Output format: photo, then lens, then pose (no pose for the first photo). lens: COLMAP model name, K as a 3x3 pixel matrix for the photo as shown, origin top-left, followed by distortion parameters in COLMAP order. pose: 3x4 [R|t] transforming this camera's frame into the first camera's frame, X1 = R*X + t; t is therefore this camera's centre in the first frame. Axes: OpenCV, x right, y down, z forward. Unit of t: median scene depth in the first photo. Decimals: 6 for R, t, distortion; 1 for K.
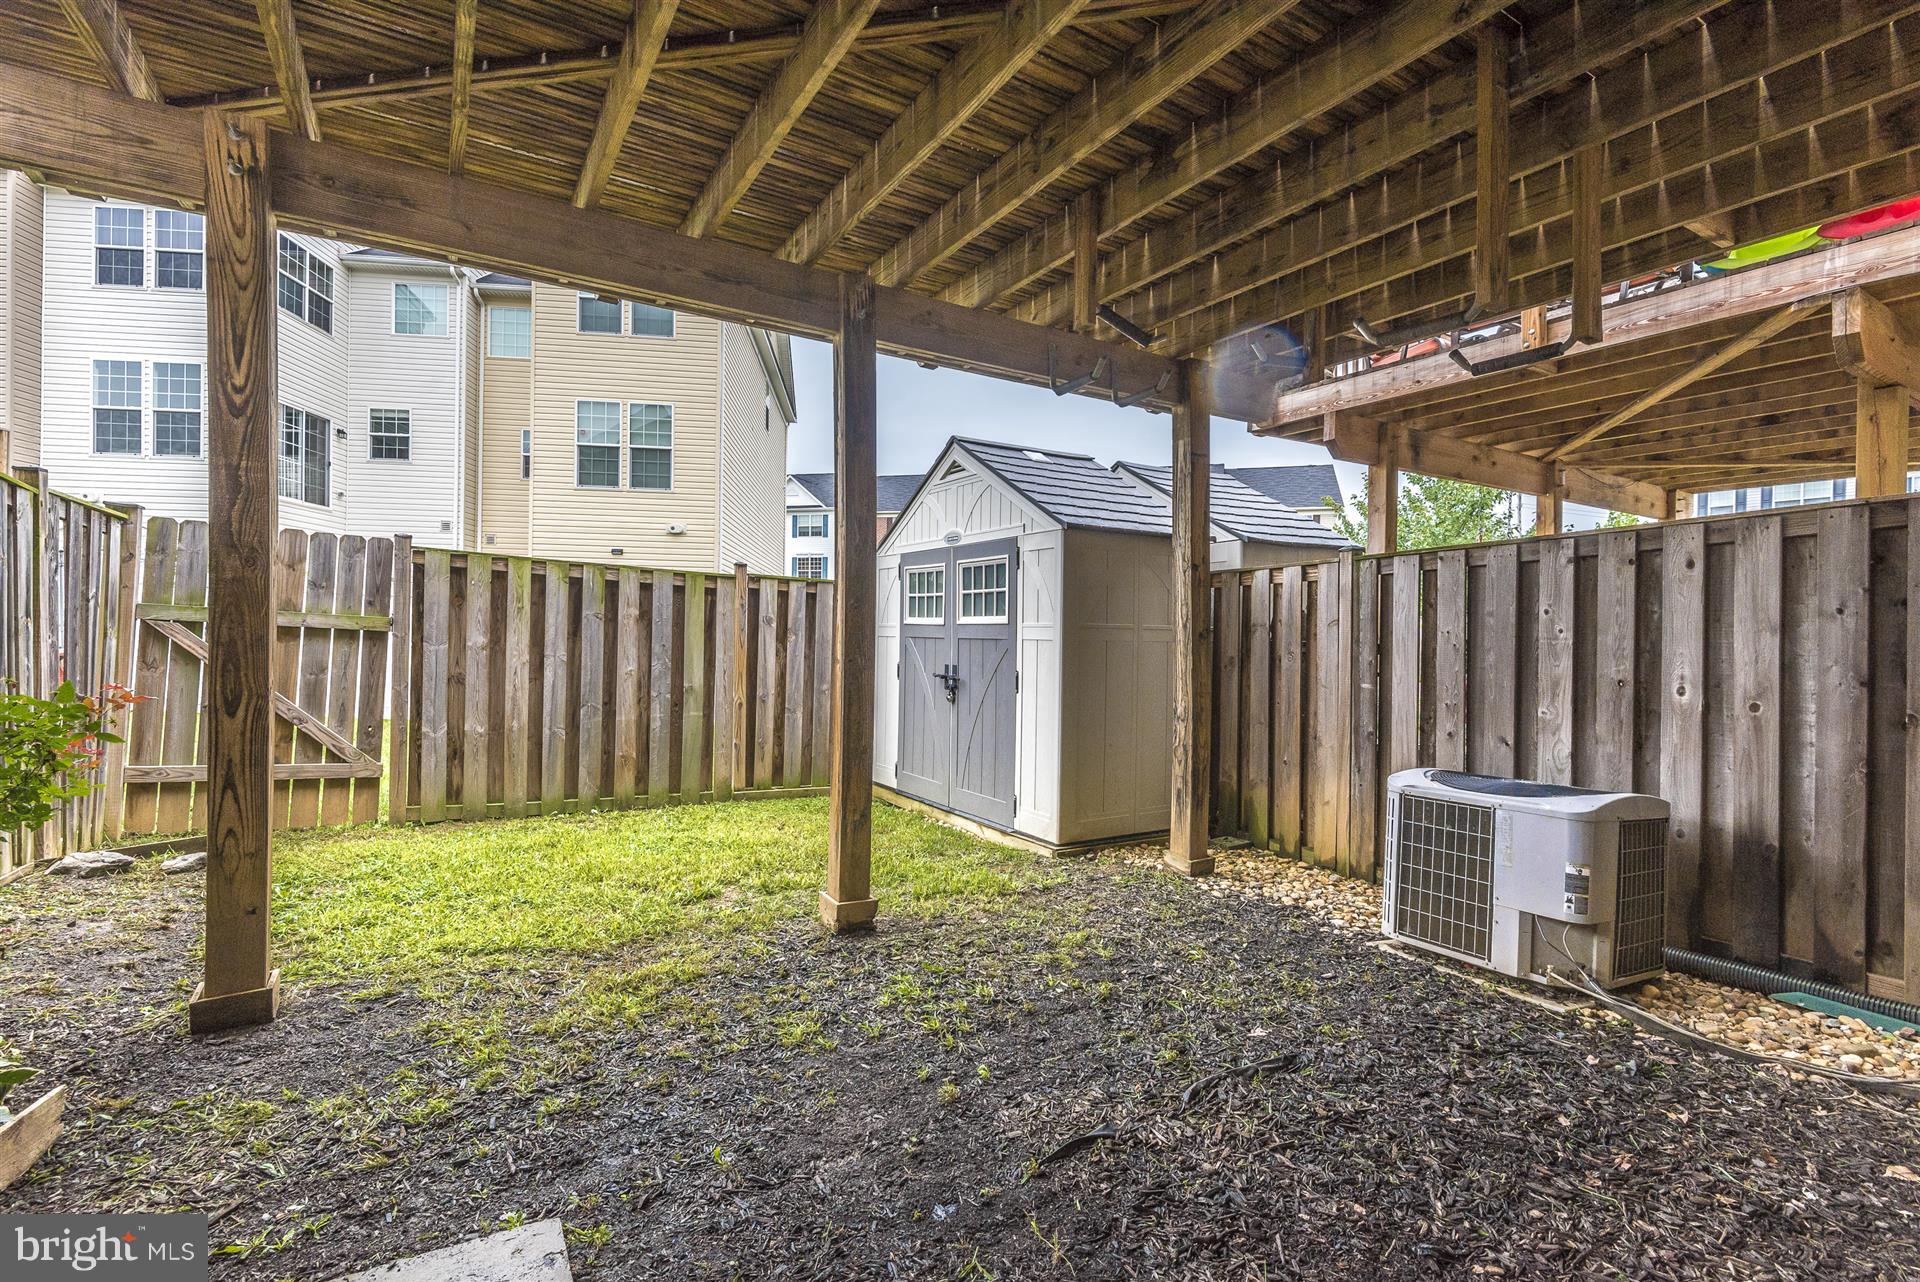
lens RADIAL K [[862.6, 0, 958.7], [0, 862.6, 634.3], [0, 0, 1]] dist [0.000427, -0.001281]
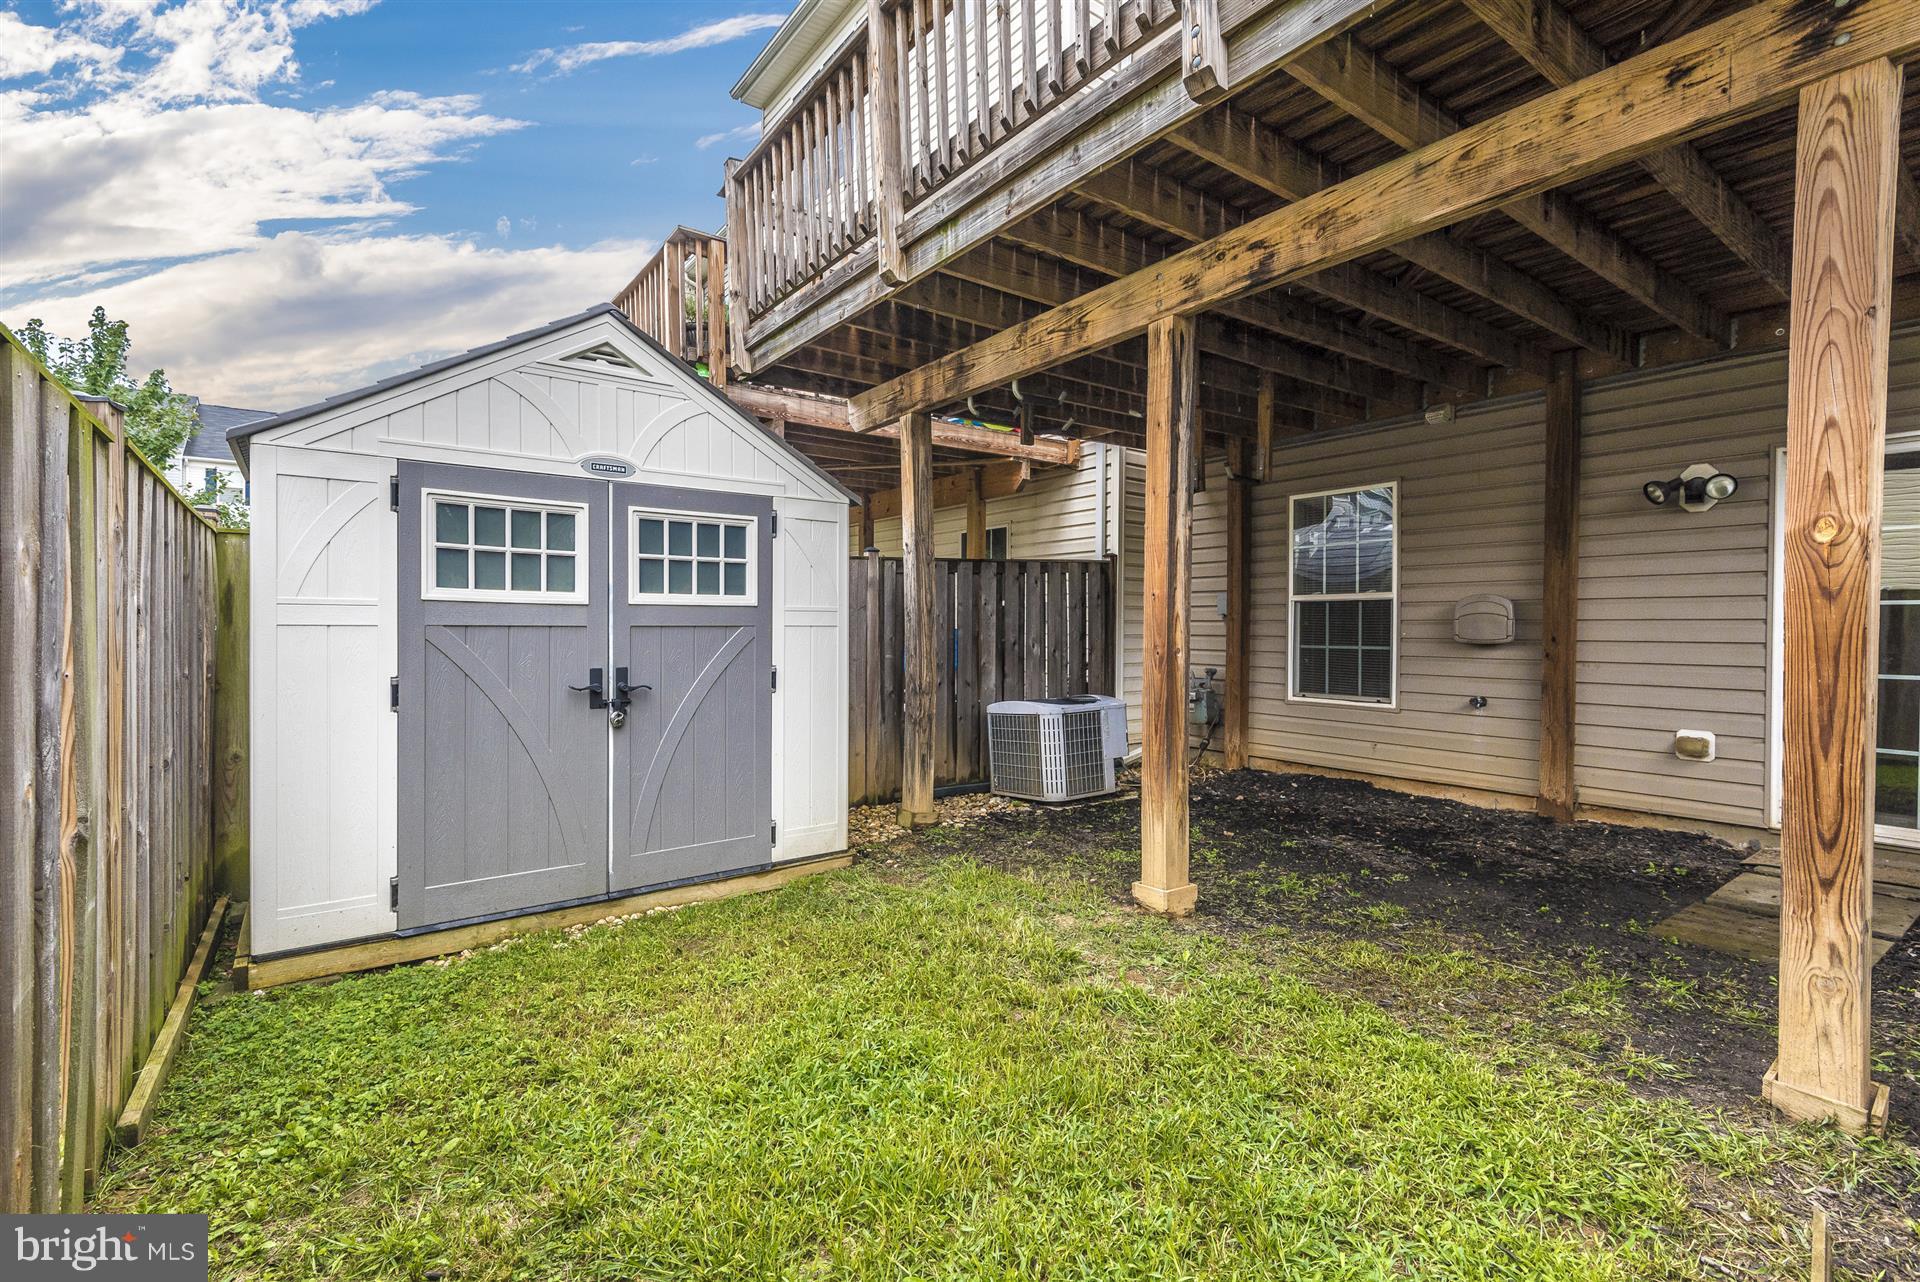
lens RADIAL K [[862.6, 0, 960.2], [0, 862.6, 632.2], [0, 0, 1]] dist [0.000427, -0.001281]
pose [[-0.107139, -0.028013, 0.993849, -0.684164], [-0.006657, 0.999601, 0.027457, -0.010929], [-0.994222, -0.003674, -0.107283, 0.840281]]
